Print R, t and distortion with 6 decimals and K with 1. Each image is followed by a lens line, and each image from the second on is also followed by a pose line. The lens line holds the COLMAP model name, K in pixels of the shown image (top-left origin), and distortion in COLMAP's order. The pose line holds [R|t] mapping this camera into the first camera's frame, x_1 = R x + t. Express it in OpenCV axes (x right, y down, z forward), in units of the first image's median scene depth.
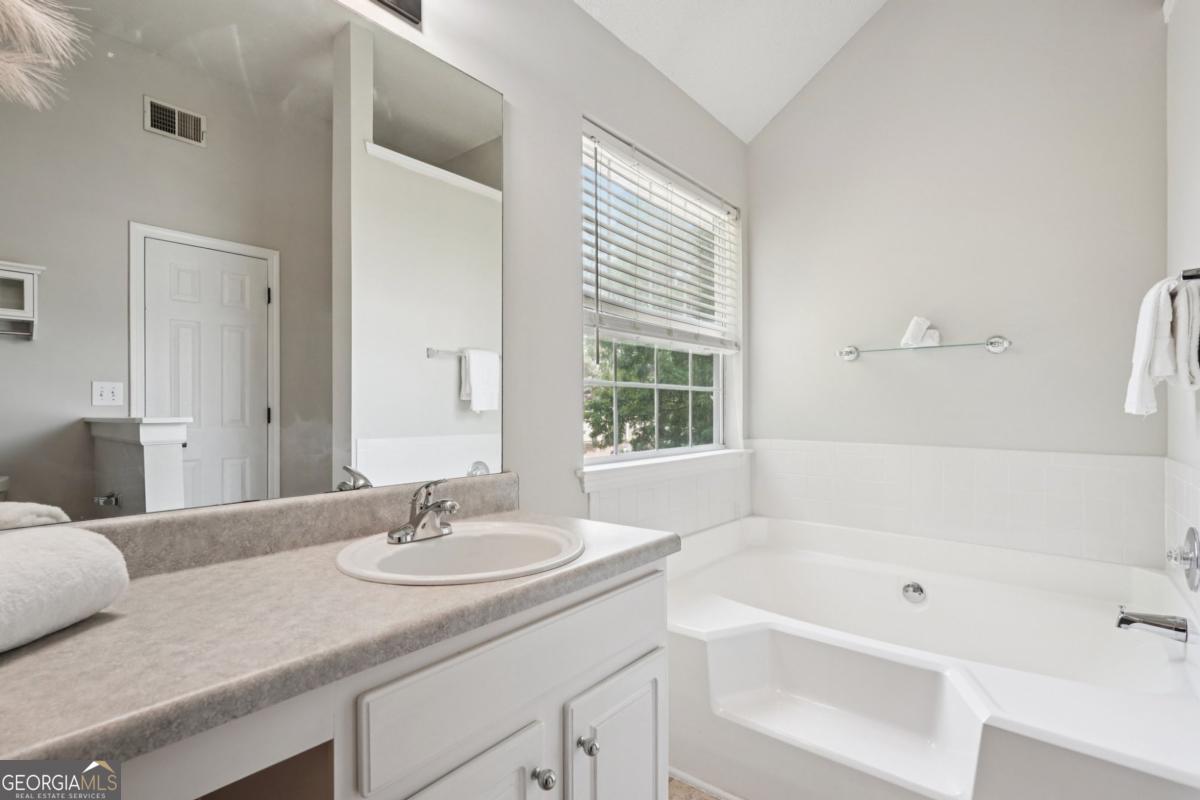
lens RADIAL K [[567.3, 0, 600.0], [0, 567.3, 410.6], [0, 0, 1]] dist [-0.009077, 0.004708]
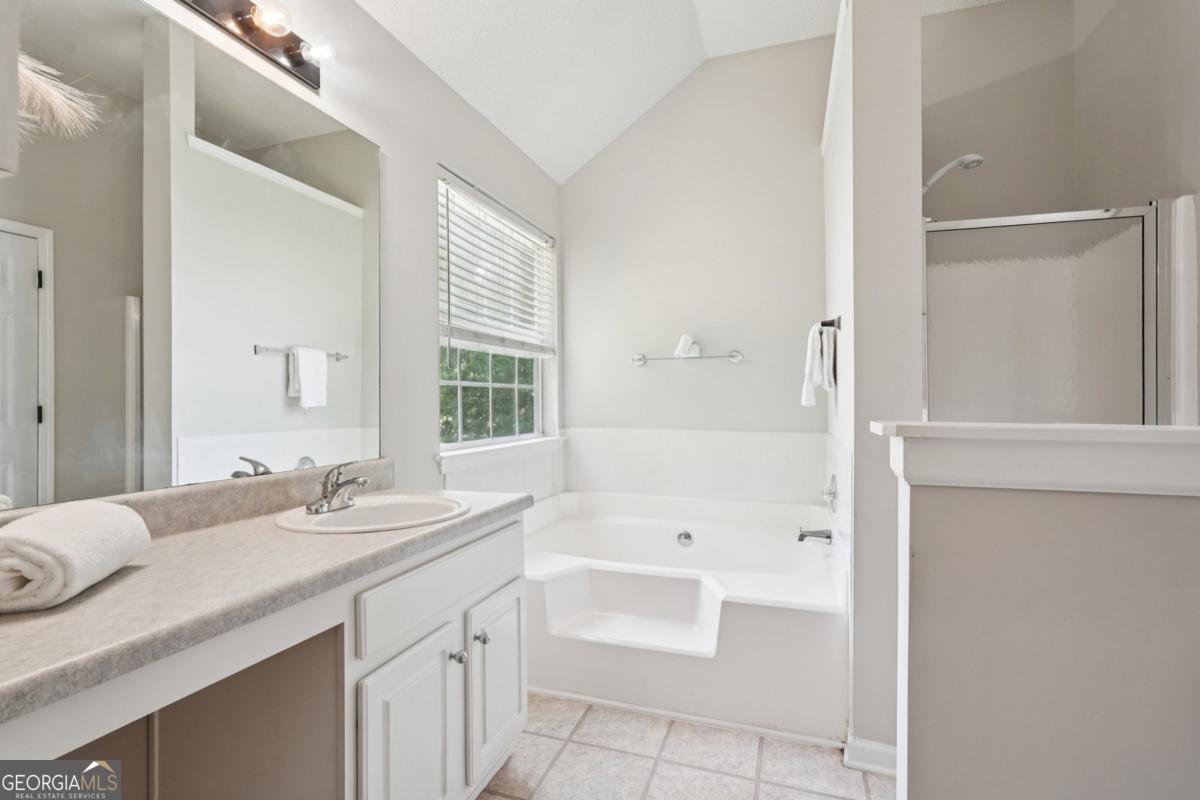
lens RADIAL K [[567.3, 0, 598.1], [0, 567.3, 400.0], [0, 0, 1]] dist [-0.009077, 0.004708]
pose [[0.939163, -0.004786, 0.343440, -0.154167], [0.007443, 0.999952, -0.006419, -0.003818], [-0.343392, 0.008584, 0.939153, -0.305062]]
